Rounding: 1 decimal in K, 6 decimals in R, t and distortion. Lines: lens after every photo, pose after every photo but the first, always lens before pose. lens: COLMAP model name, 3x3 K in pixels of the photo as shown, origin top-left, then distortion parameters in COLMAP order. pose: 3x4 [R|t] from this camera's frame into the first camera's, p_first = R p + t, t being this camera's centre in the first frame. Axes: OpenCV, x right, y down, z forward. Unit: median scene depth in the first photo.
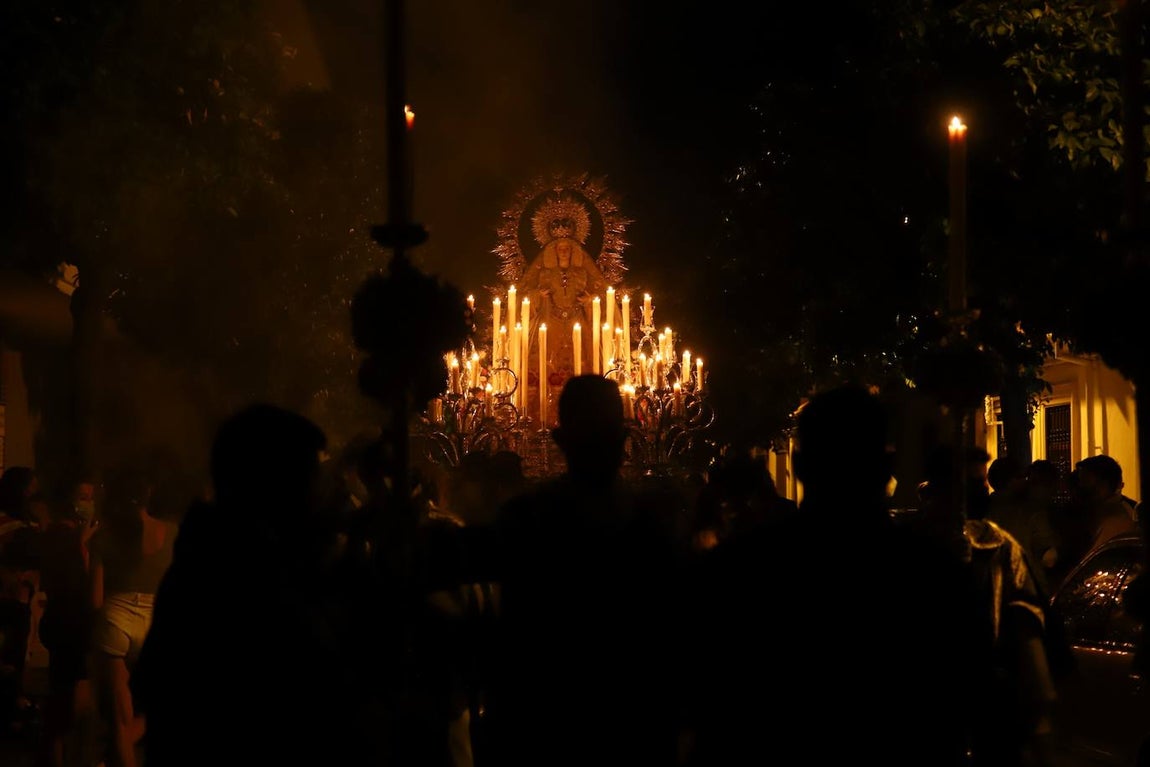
lens RADIAL K [[2147.4, 0, 563.8], [0, 2147.4, 385.1], [0, 0, 1]] dist [0.228921, 0.000000]
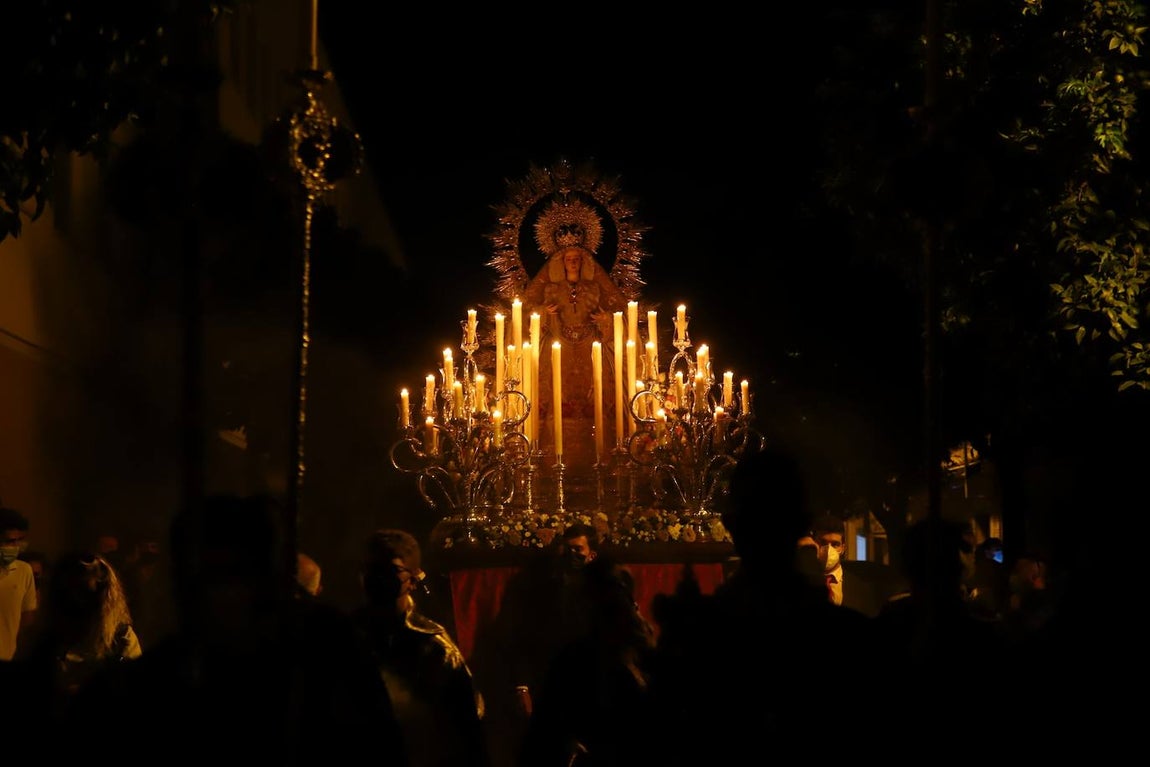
lens RADIAL K [[2181.9, 0, 580.3], [0, 2181.9, 374.6], [0, 0, 1]] dist [0.048379, 0.000000]
pose [[0.998729, -0.009926, 0.049412, -0.041412], [0.012557, 0.998503, -0.053237, 0.029717], [-0.048810, 0.053789, 0.997359, 0.136820]]
